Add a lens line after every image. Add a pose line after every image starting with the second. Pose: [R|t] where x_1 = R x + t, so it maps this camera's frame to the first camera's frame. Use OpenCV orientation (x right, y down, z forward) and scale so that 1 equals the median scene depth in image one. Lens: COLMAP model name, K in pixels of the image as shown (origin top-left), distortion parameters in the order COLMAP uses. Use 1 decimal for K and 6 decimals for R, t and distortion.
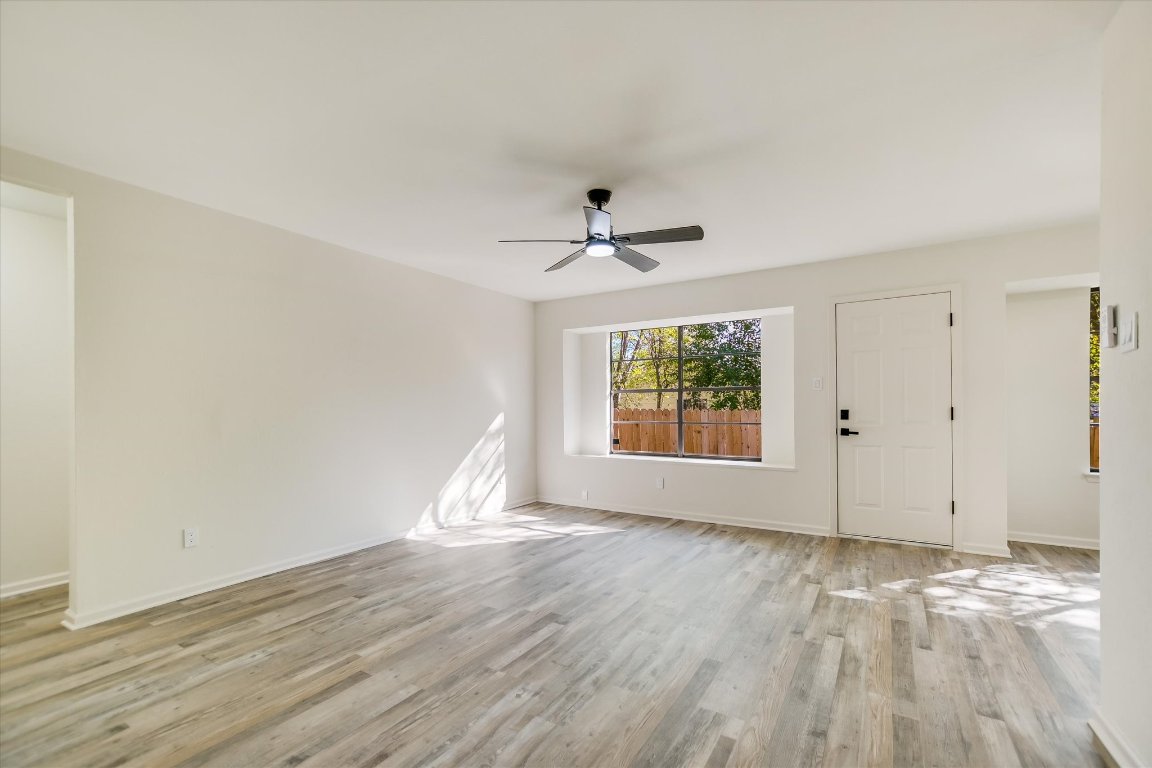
lens RADIAL K [[492.7, 0, 571.4], [0, 492.7, 417.9], [0, 0, 1]] dist [-0.002888, -0.000164]
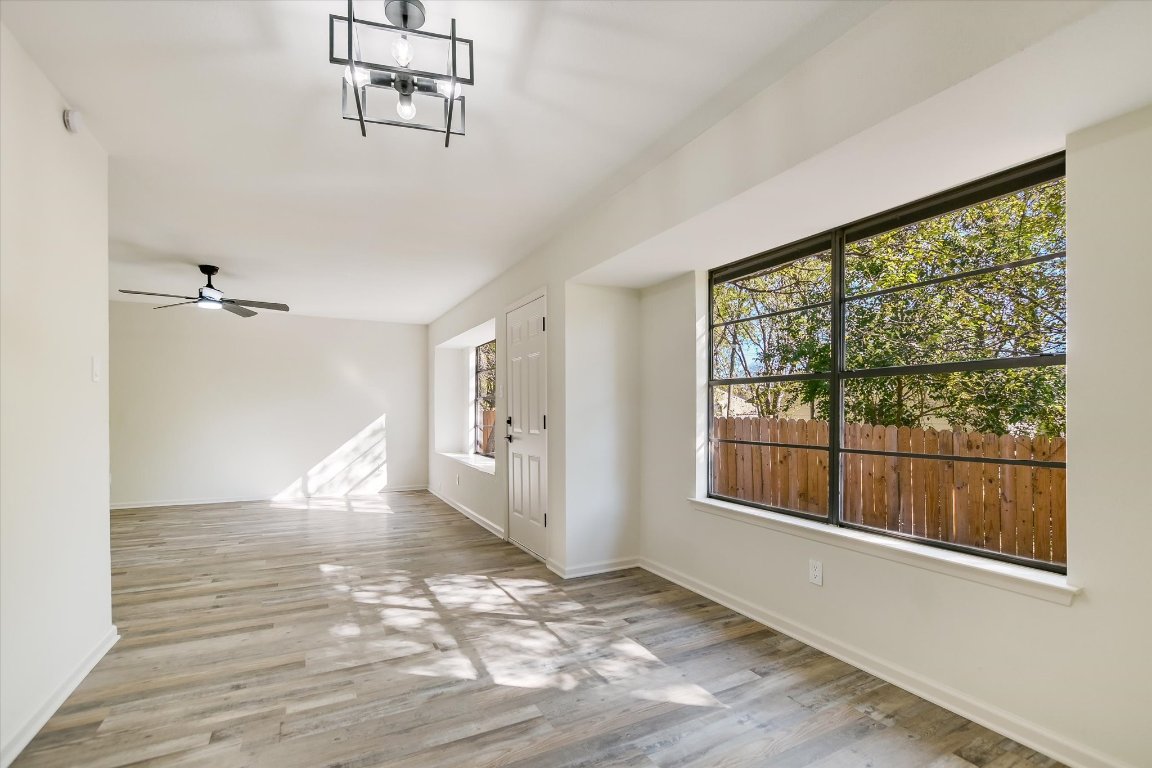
lens RADIAL K [[499.6, 0, 582.6], [0, 499.6, 417.6], [0, 0, 1]] dist [0.000564, -0.000102]
pose [[0.876947, 0.019927, -0.480174, 1.336593], [-0.026460, 0.999626, -0.006840, -0.012352], [0.479858, 0.018704, 0.877147, 0.182664]]
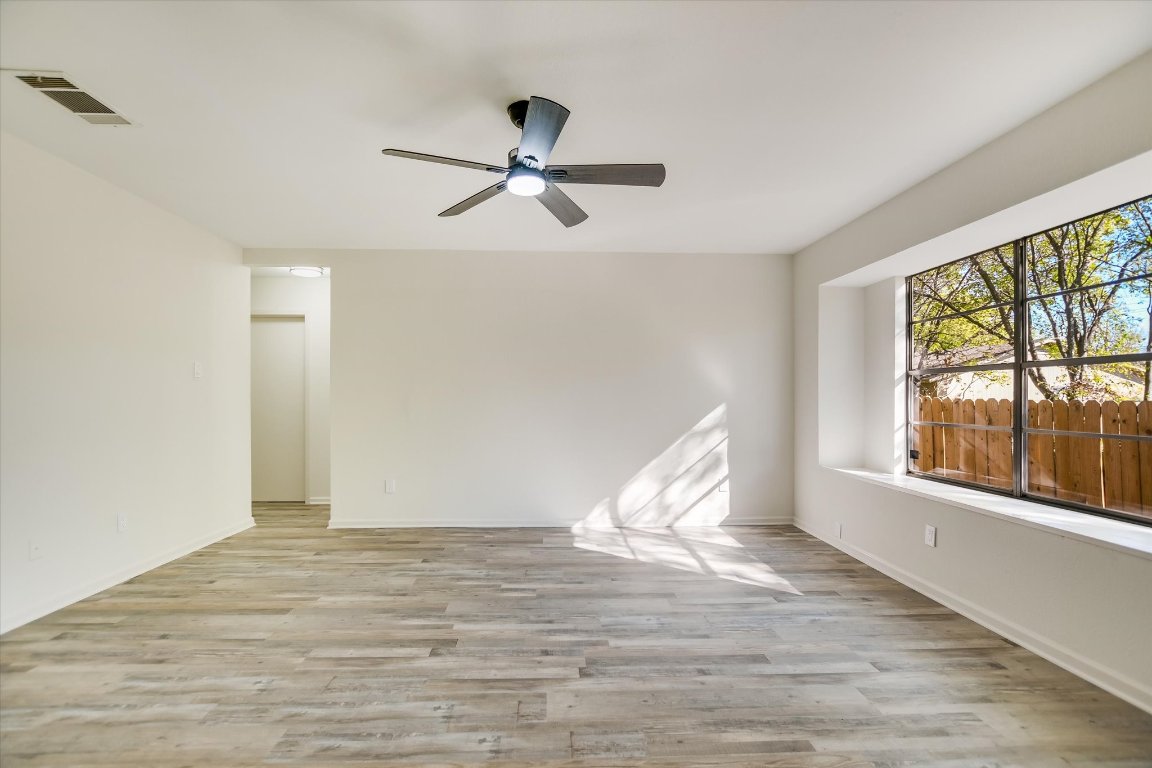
lens RADIAL K [[494.7, 0, 567.0], [0, 494.7, 404.4], [0, 0, 1]] dist [-0.016090, 0.000154]
pose [[0.568743, 0.016776, -0.822344, 0.543538], [-0.024105, 0.999703, 0.003723, -0.008219], [0.822162, 0.017705, 0.568978, 0.487145]]
